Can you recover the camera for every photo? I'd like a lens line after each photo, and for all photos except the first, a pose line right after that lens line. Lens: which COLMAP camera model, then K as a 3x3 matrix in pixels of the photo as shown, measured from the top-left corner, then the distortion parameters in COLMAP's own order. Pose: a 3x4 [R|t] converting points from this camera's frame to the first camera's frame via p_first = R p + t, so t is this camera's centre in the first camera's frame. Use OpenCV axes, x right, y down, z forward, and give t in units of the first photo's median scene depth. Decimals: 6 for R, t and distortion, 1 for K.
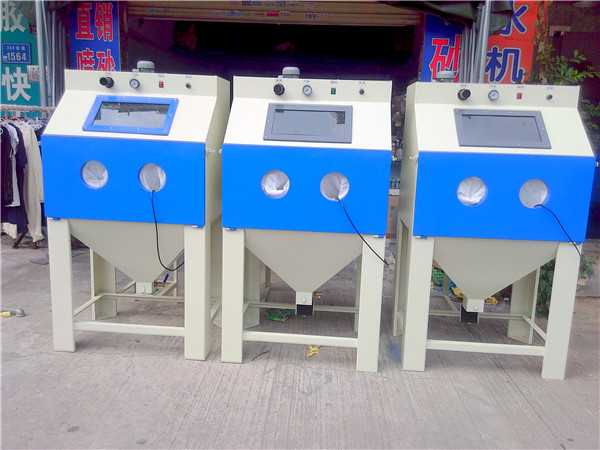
lens RADIAL K [[494.0, 0, 300.0], [0, 494.0, 225.0], [0, 0, 1]] dist [0.080630, -0.127371]
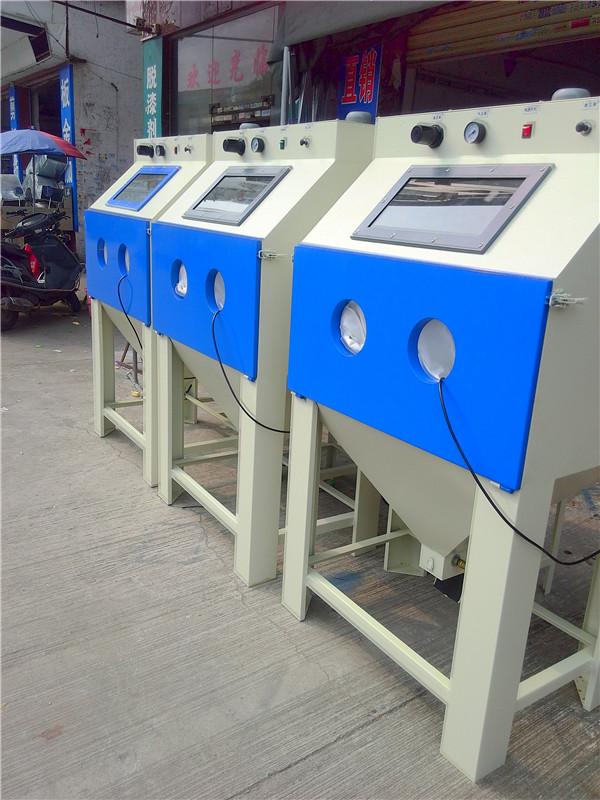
lens RADIAL K [[658.6, 0, 300.0], [0, 658.6, 400.0], [0, 0, 1]] dist [0.080630, -0.127371]
pose [[0.616810, 0.223777, -0.754632, 0.803234], [-0.178481, 0.973525, 0.142802, -0.078033], [0.766609, 0.046606, 0.640421, 0.488512]]
